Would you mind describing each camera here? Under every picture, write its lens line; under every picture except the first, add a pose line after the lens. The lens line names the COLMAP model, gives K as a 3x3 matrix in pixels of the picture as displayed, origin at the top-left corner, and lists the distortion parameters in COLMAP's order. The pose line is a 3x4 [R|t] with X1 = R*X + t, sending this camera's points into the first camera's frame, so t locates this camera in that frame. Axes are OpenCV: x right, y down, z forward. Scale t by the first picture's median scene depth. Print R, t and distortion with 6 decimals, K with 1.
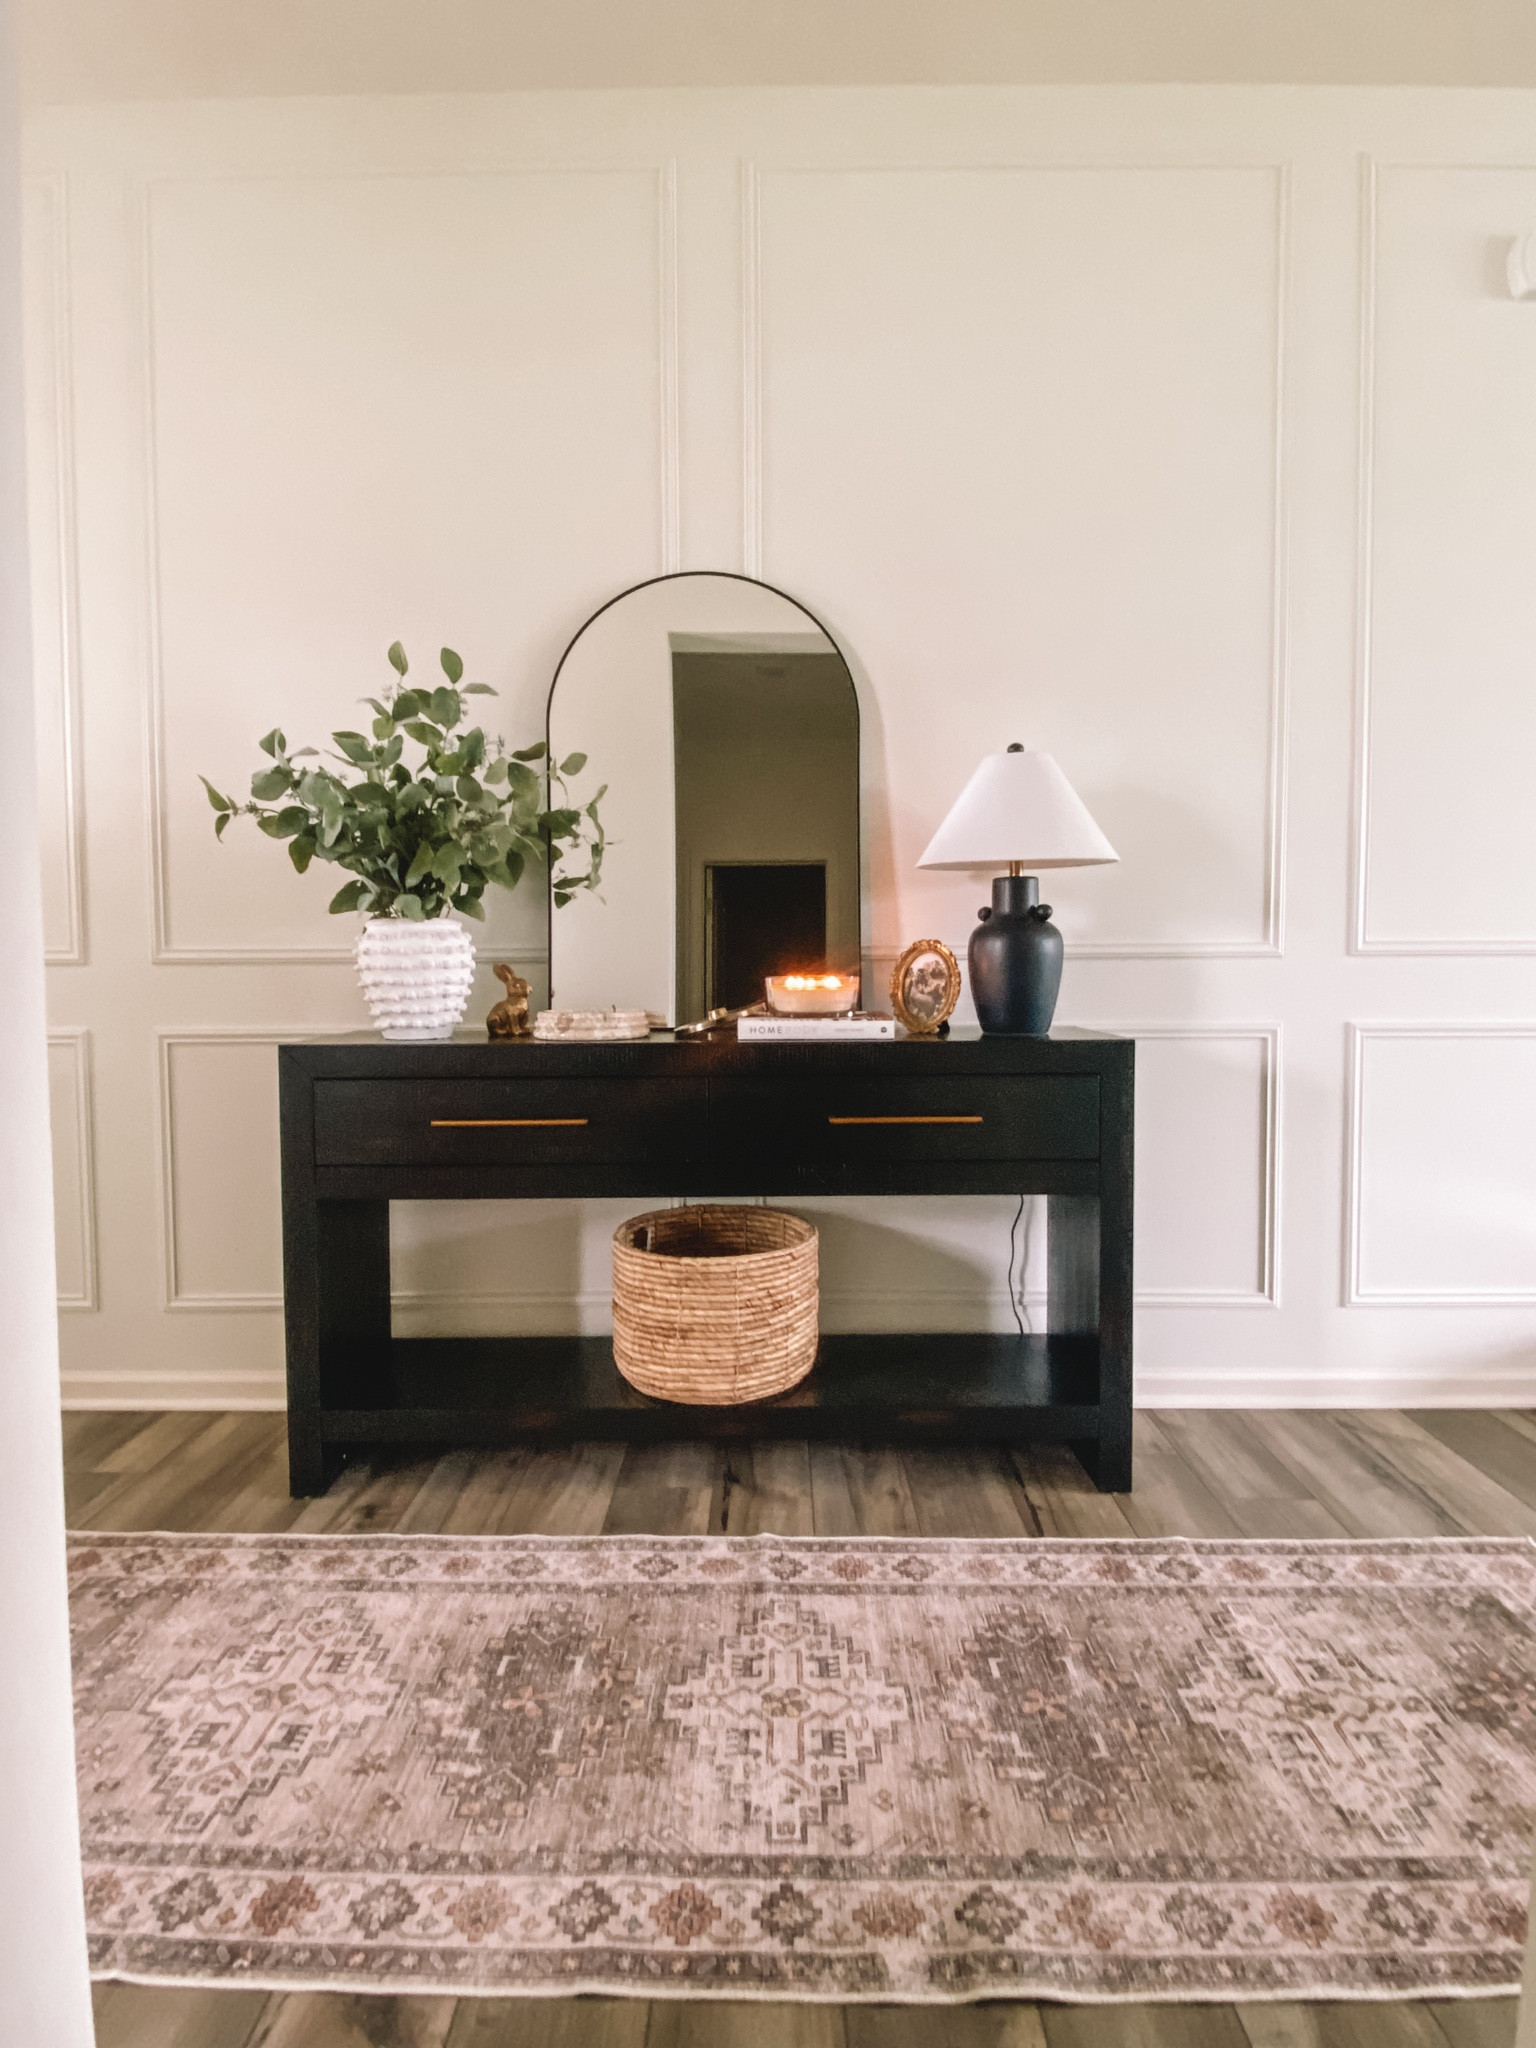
lens RADIAL K [[1048.5, 0, 769.3], [0, 1048.5, 1023.3], [0, 0, 1]] dist [-0.002463, -0.005155]
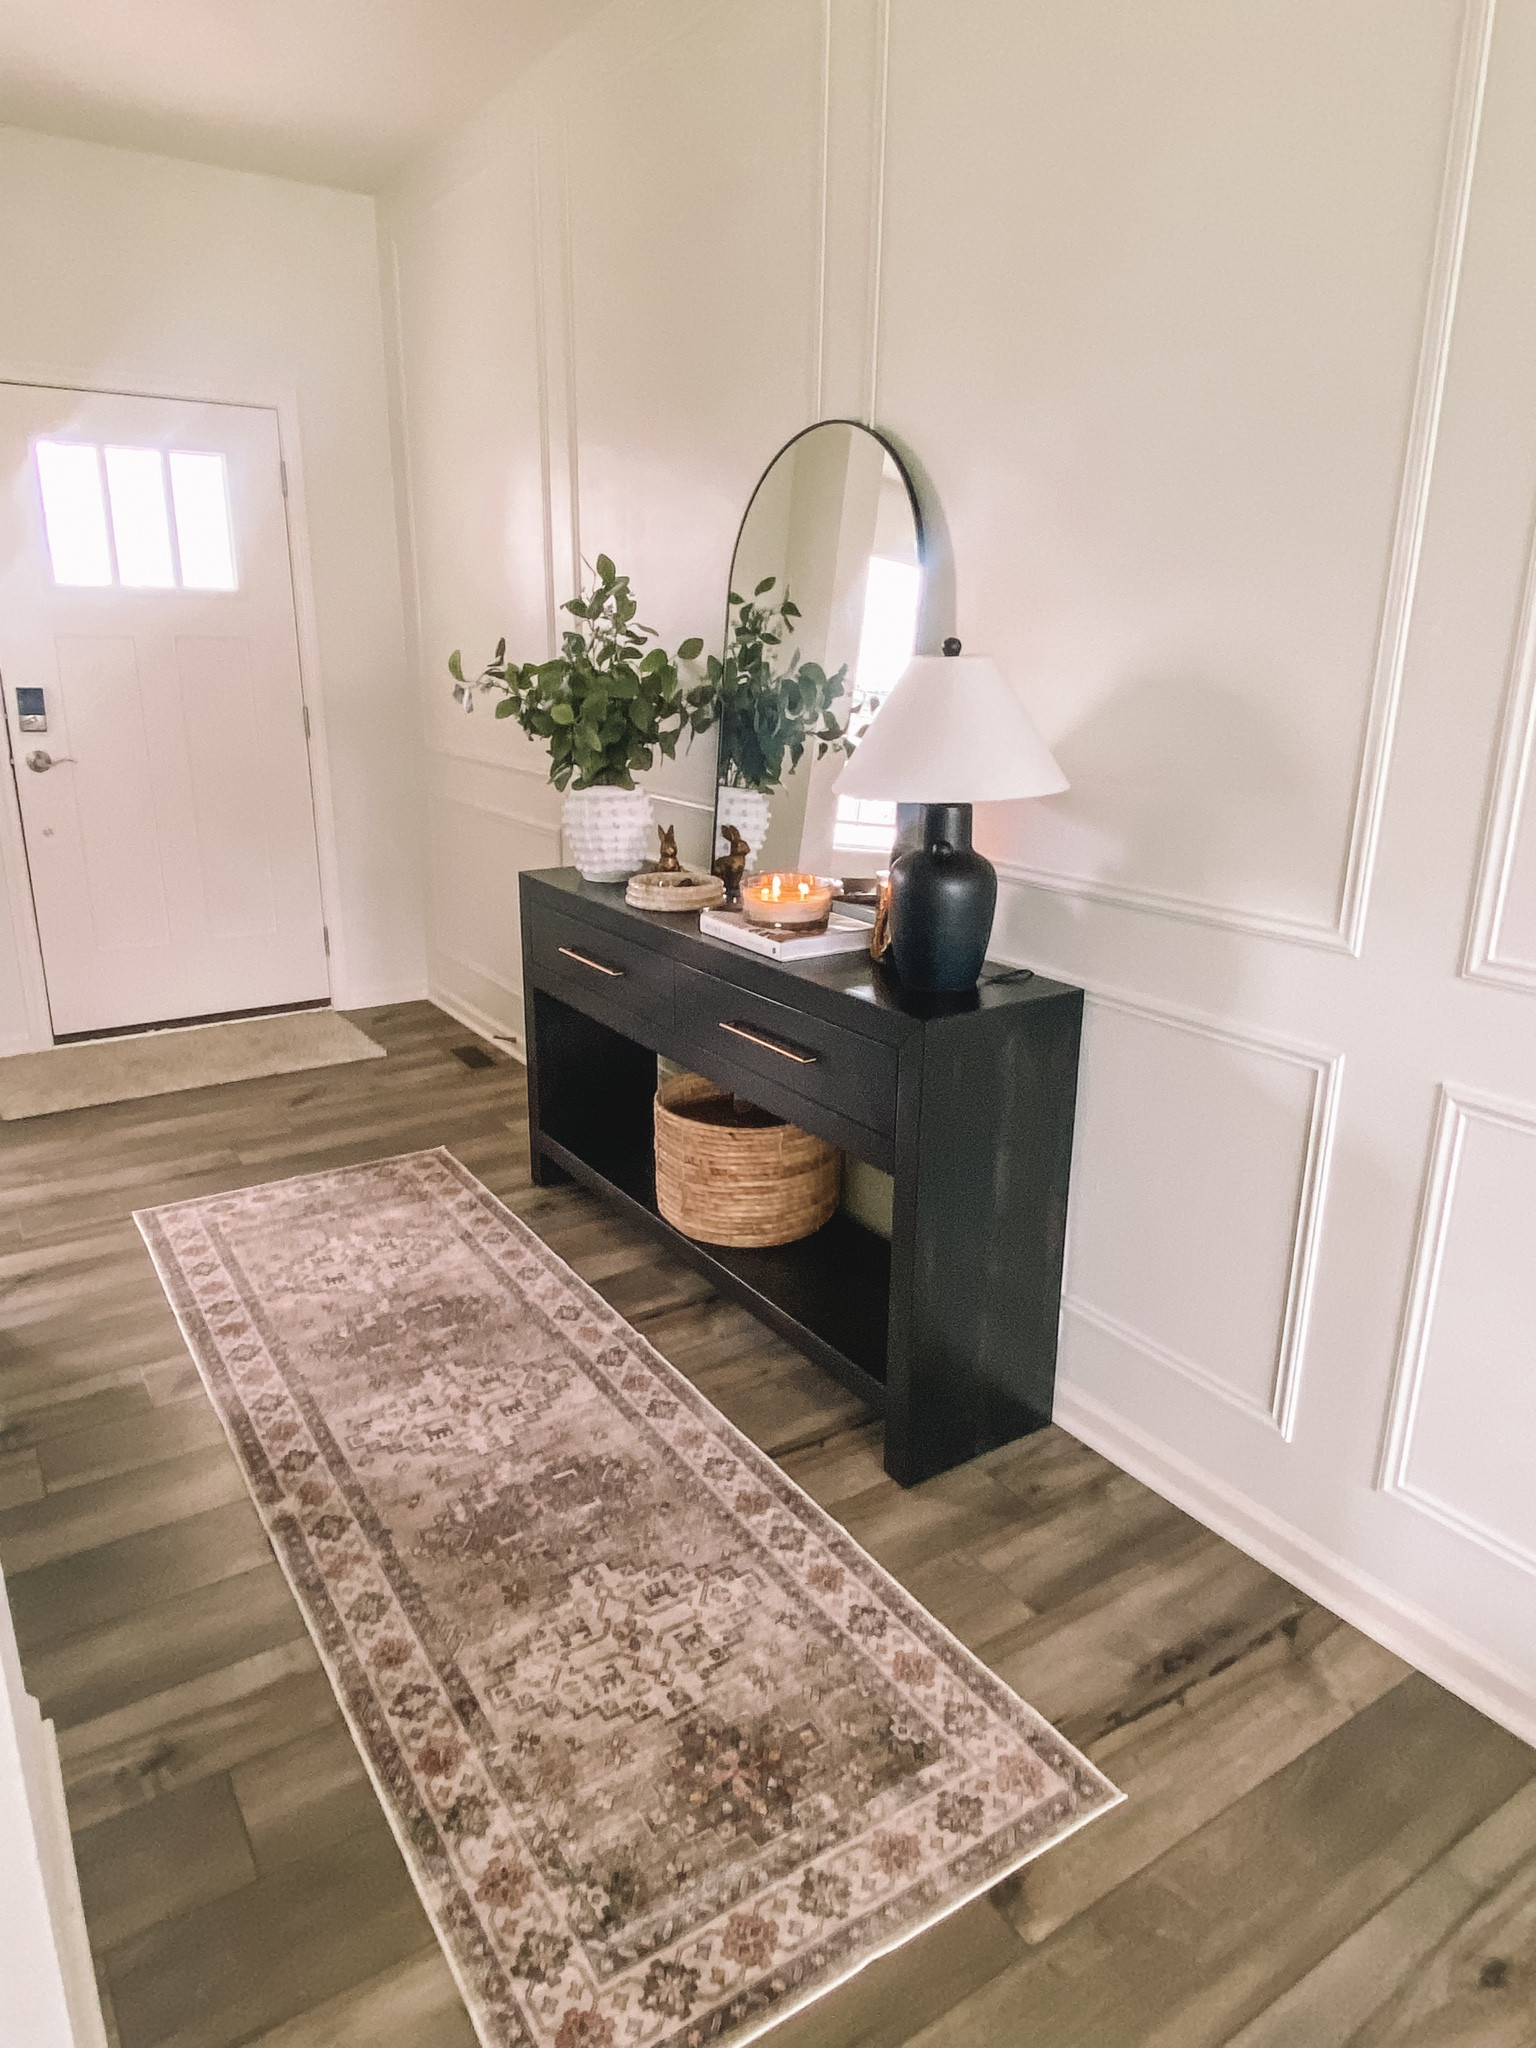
lens RADIAL K [[1305.2, 0, 766.1], [0, 1305.2, 1017.4], [0, 0, 1]] dist [0.038106, 0.000759]
pose [[0.552783, 0.247679, -0.795667, 1.396451], [-0.063728, 0.964578, 0.255983, -0.314105], [0.830885, -0.090797, 0.548987, 0.369448]]
